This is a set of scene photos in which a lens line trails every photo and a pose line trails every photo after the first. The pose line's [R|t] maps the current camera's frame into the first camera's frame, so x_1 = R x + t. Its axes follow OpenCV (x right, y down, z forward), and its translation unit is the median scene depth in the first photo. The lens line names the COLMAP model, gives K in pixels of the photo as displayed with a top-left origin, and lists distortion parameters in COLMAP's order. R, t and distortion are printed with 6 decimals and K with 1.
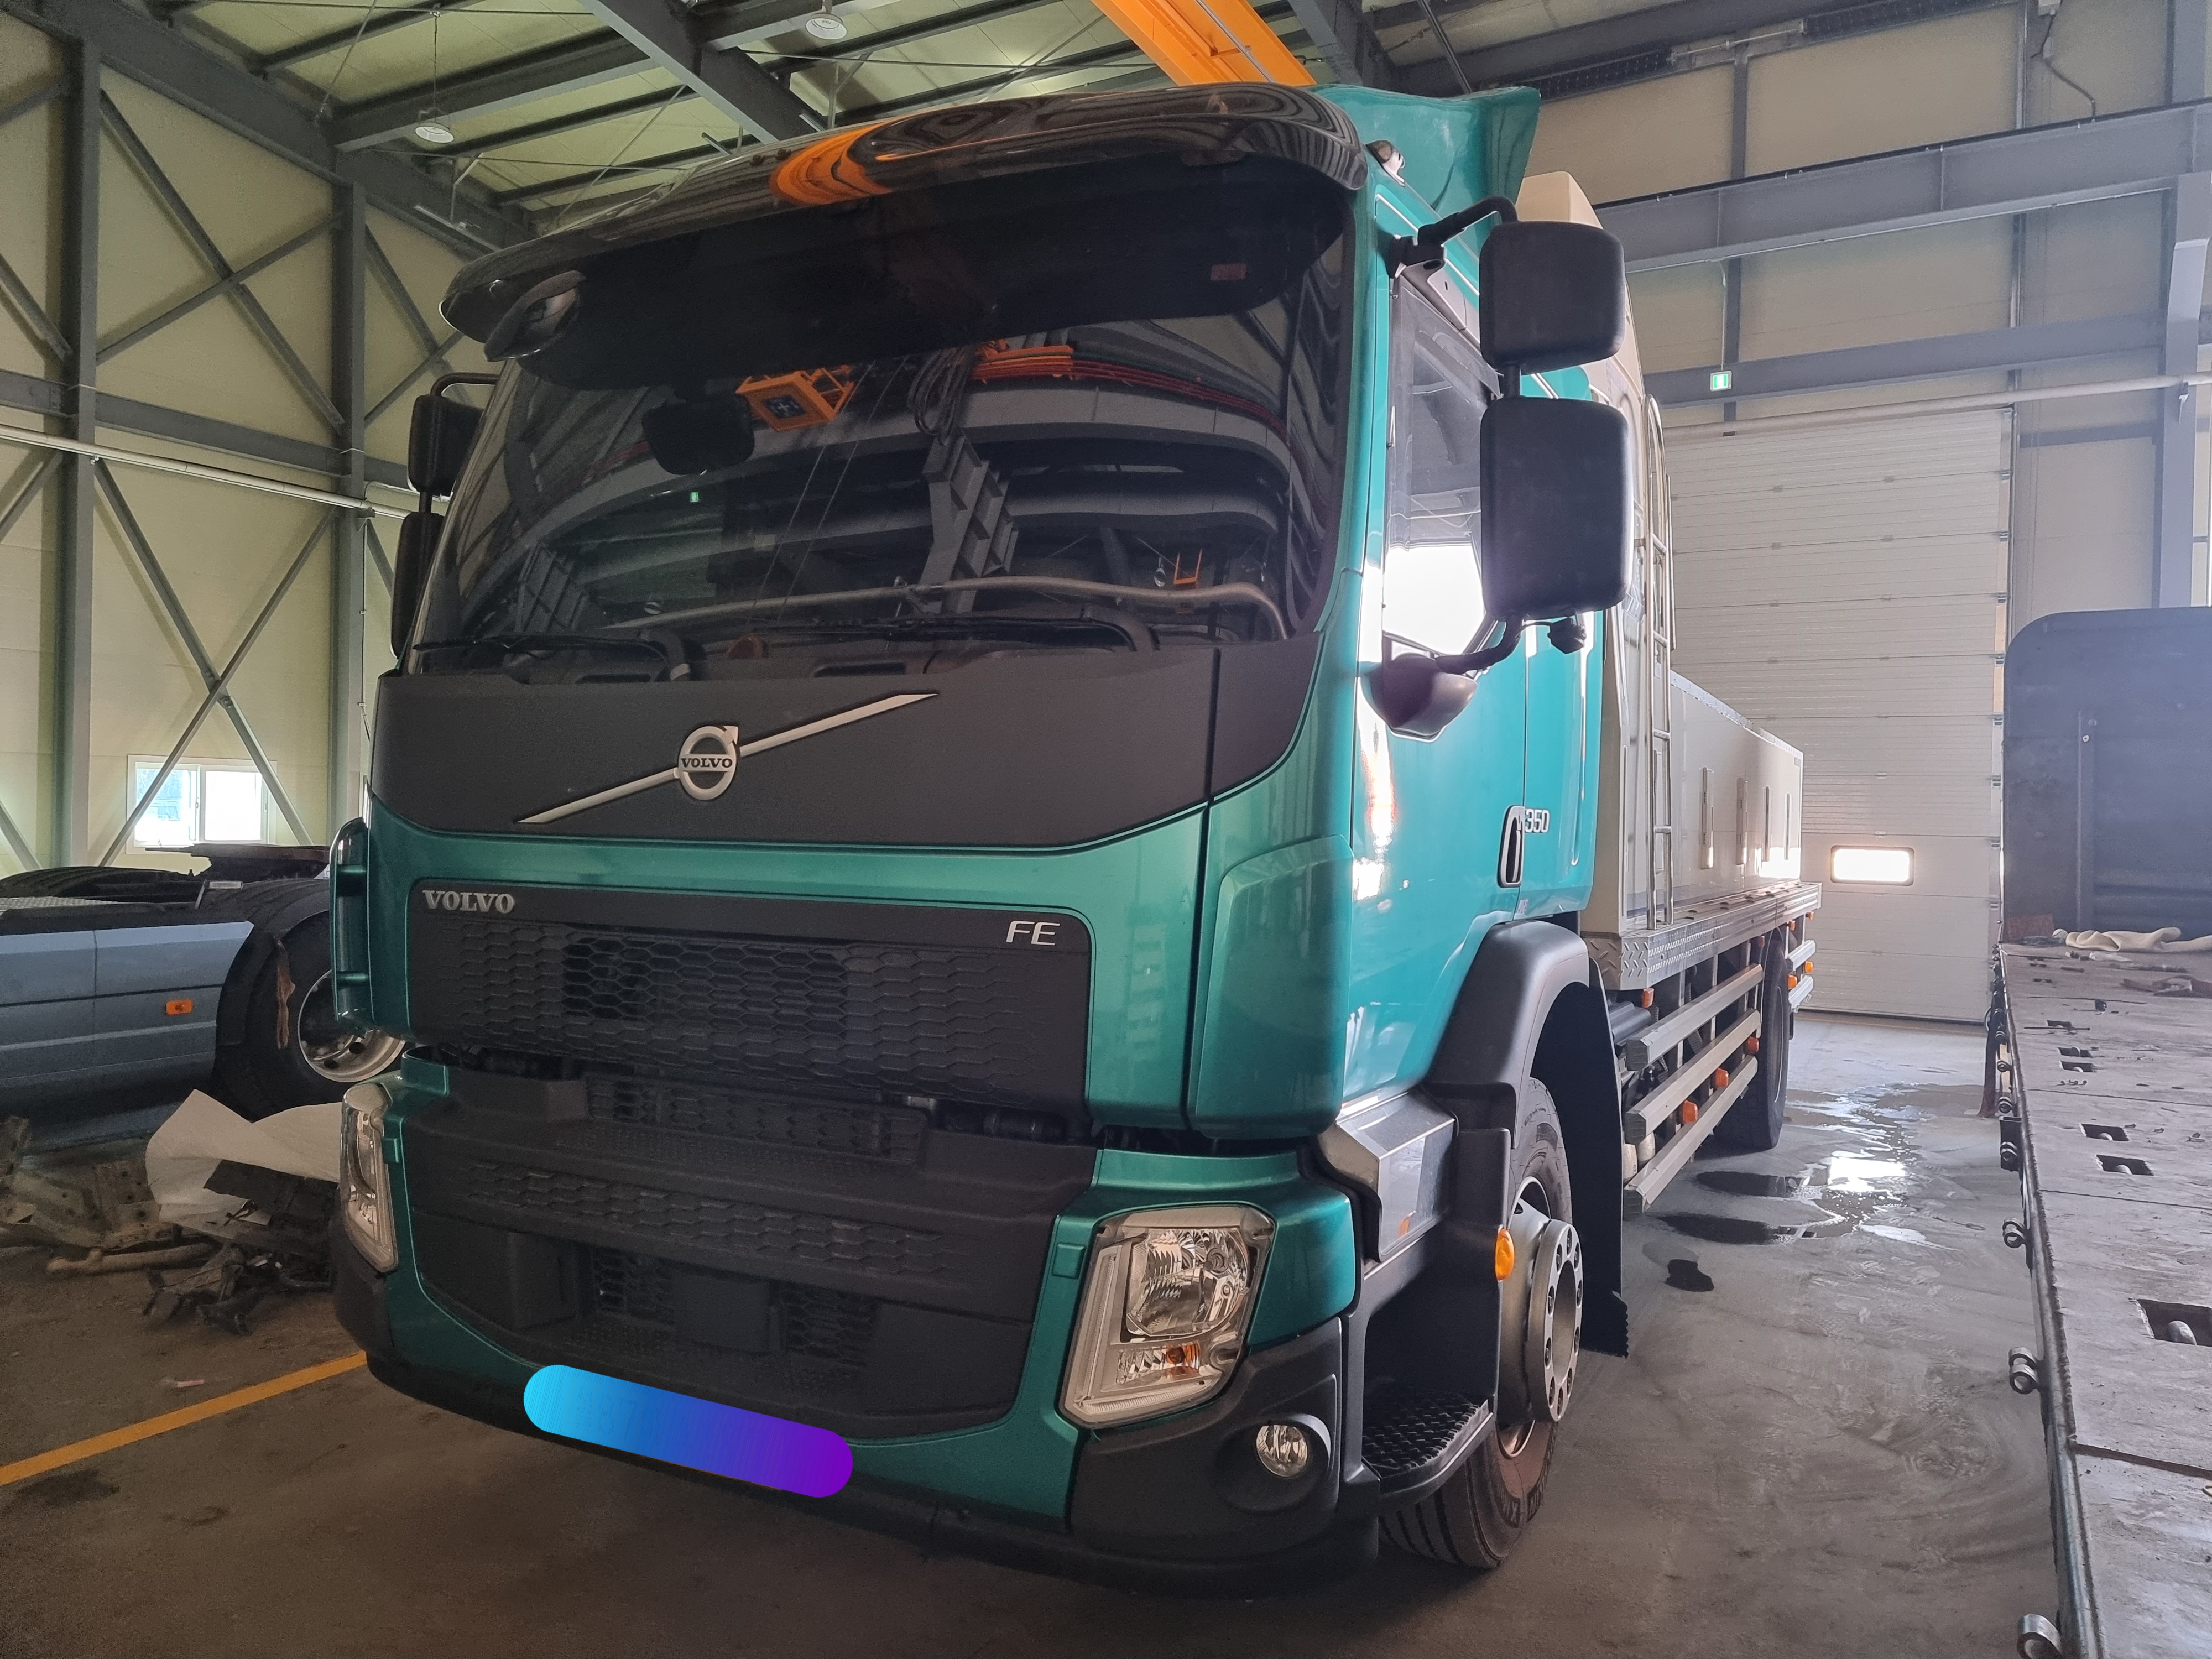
lens RADIAL K [[1566.3, 0, 1105.9], [0, 1566.3, 786.4], [0, 0, 1]] dist [0.041881, 0.001695]
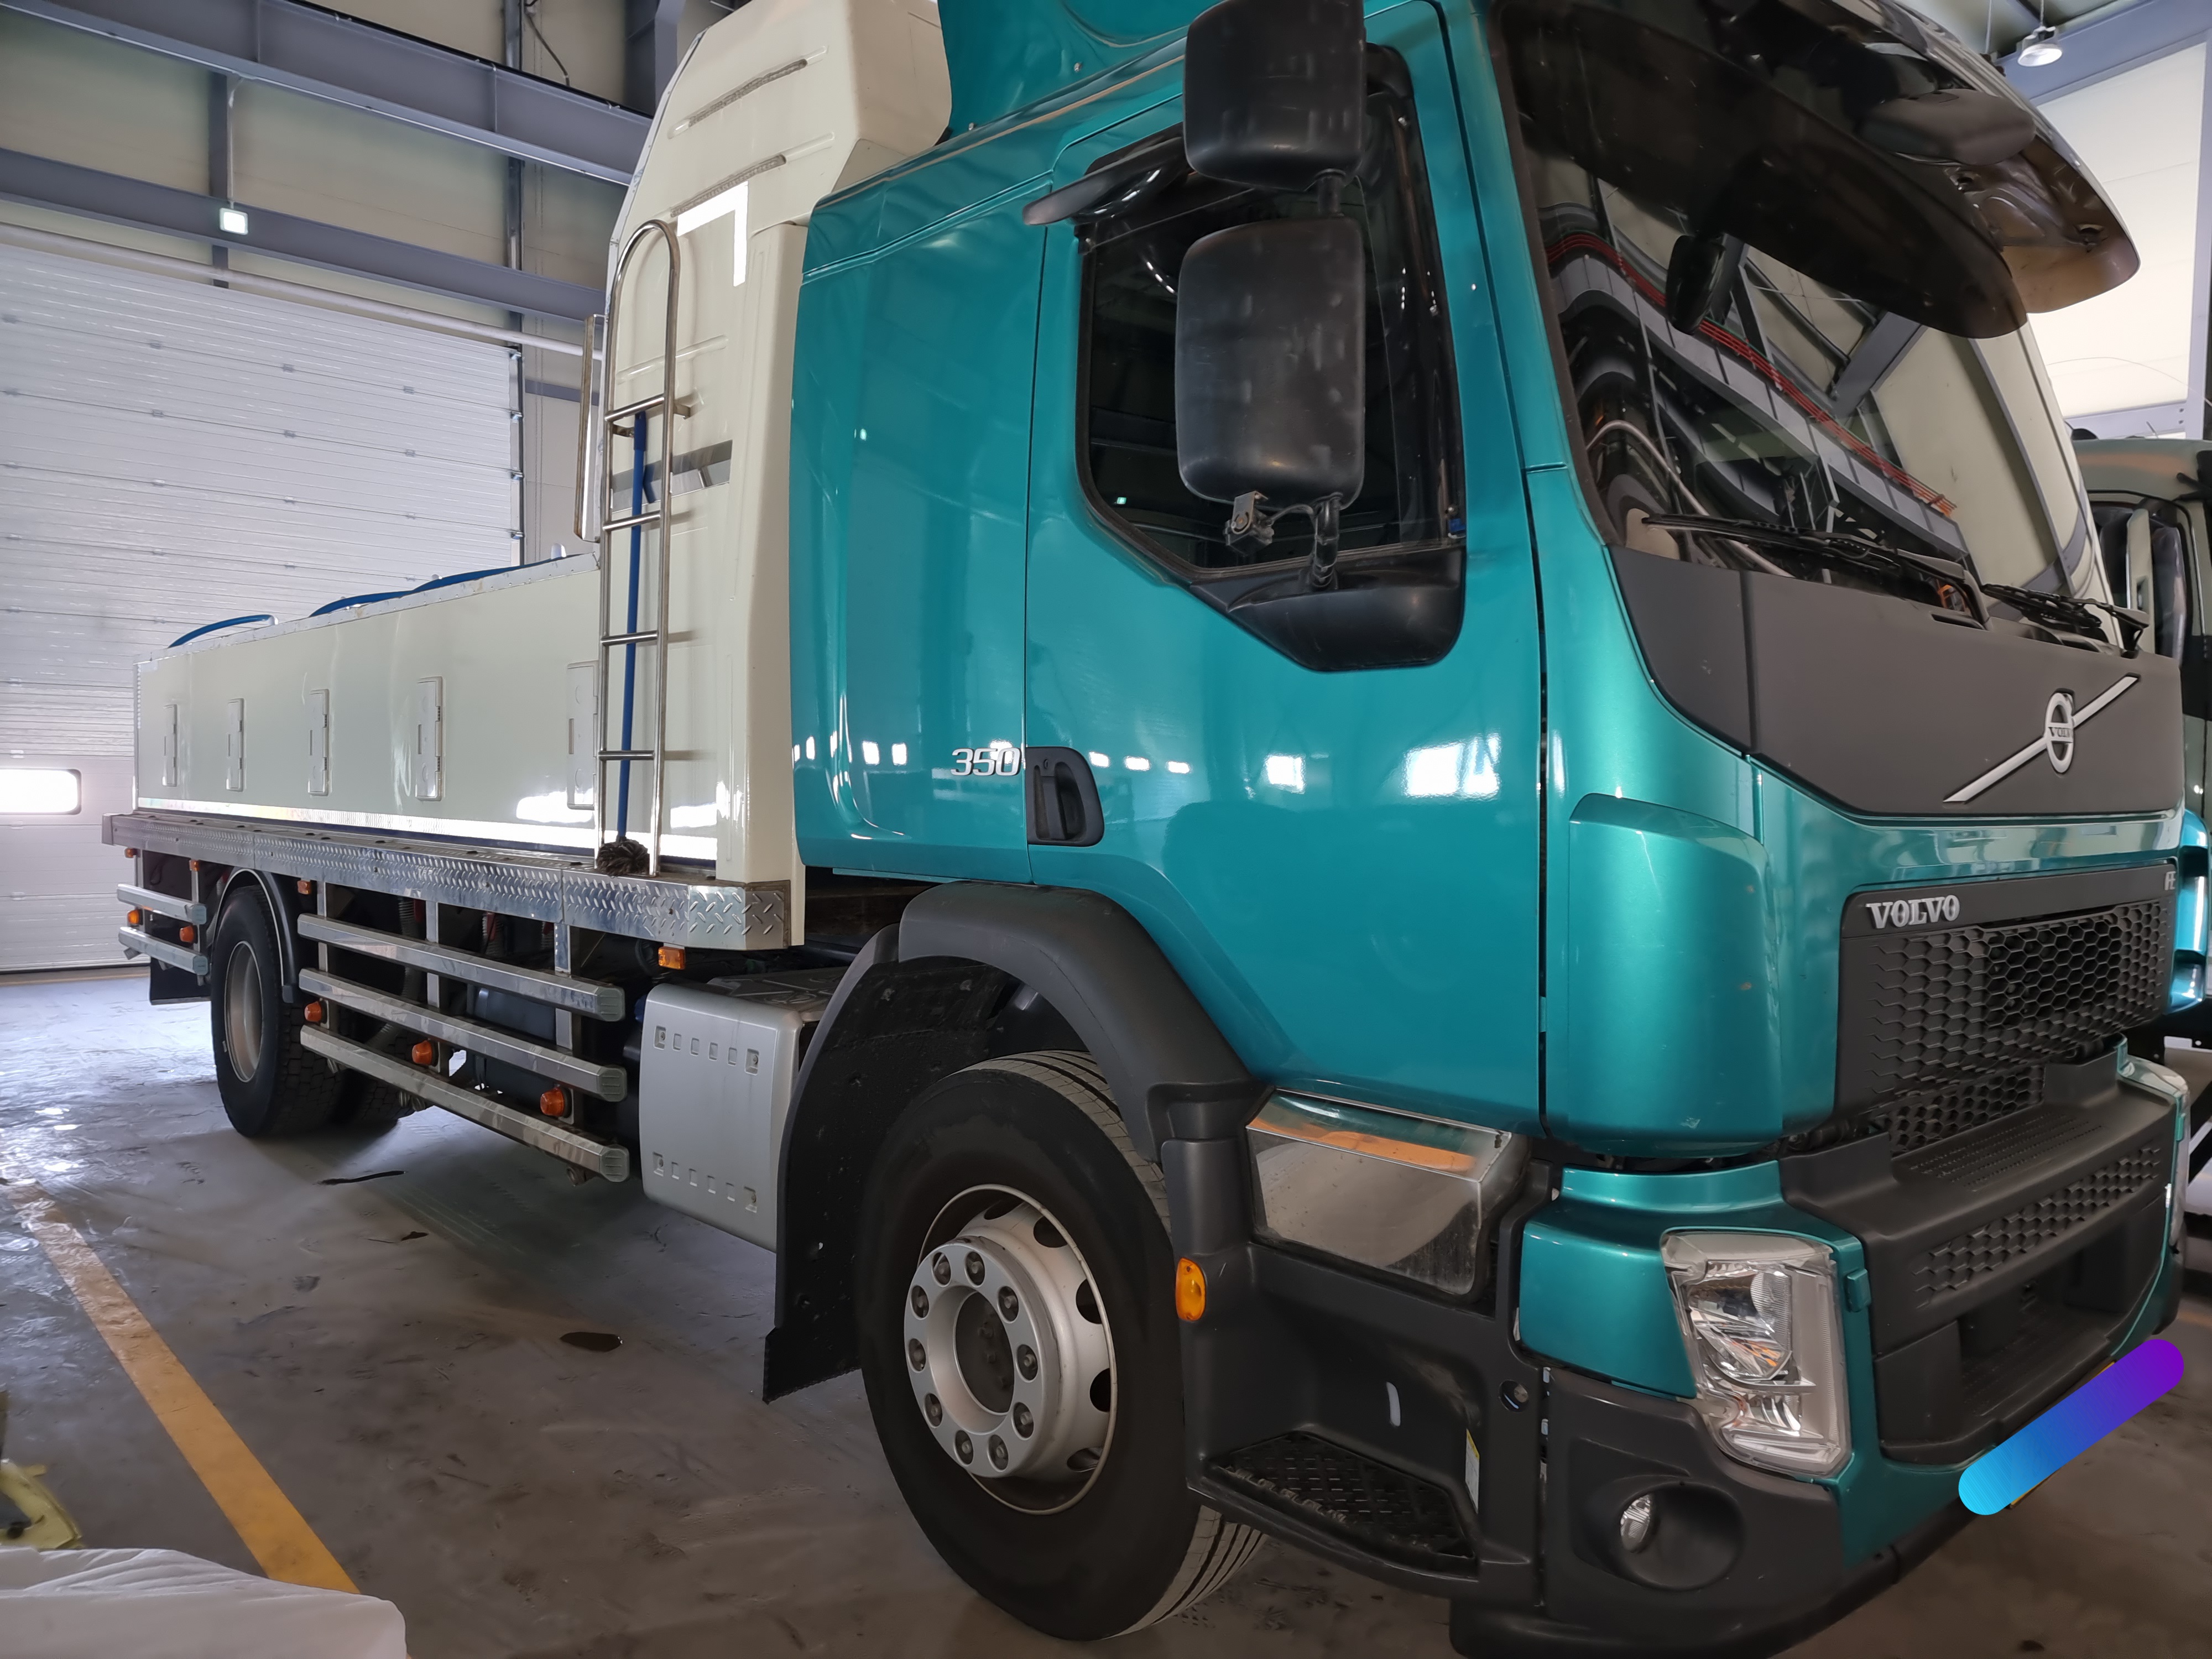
lens RADIAL K [[1592.0, 0, 1106.0], [0, 1592.0, 829.5], [0, 0, 1]] dist [0.037058, -0.000411]
pose [[0.314636, -0.047809, 0.948008, -0.320187], [-0.029534, 0.997754, 0.060120, 0.000464], [-0.948753, -0.046915, 0.312518, 0.294558]]
